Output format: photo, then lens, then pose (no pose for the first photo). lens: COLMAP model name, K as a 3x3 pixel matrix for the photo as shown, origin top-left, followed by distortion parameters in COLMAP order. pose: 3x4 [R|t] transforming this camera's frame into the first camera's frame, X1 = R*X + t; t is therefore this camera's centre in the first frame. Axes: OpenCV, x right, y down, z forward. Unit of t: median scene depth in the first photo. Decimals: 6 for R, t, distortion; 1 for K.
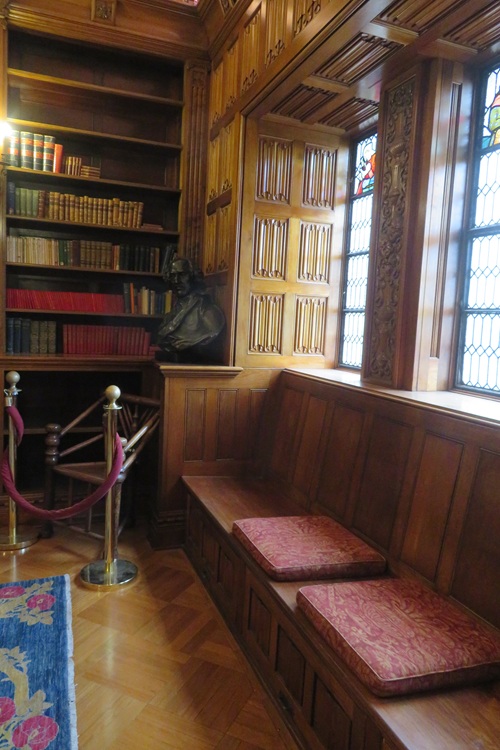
lens RADIAL K [[529.1, 0, 250.0], [0, 529.1, 375.0], [0, 0, 1]] dist [-0.011182, 0.003601]
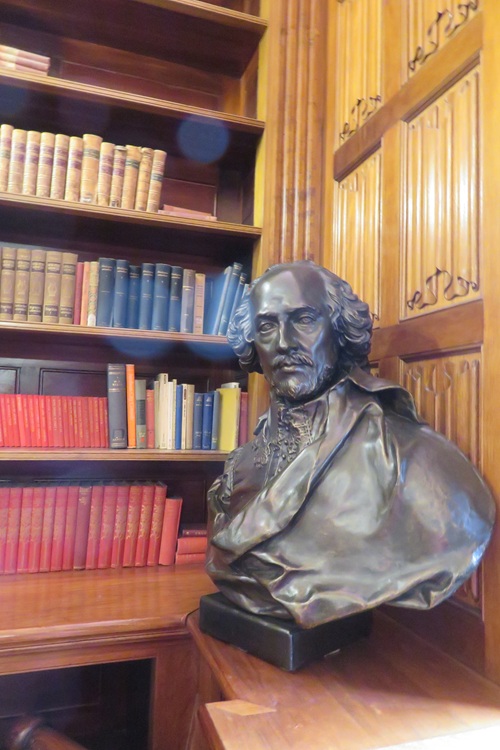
lens RADIAL K [[529.1, 0, 250.0], [0, 529.1, 375.0], [0, 0, 1]] dist [-0.011182, 0.003601]
pose [[0.998860, -0.023319, -0.041644, -0.130492], [0.015307, 0.982943, -0.183273, -0.101260], [0.045207, 0.182427, 0.982180, 0.666057]]
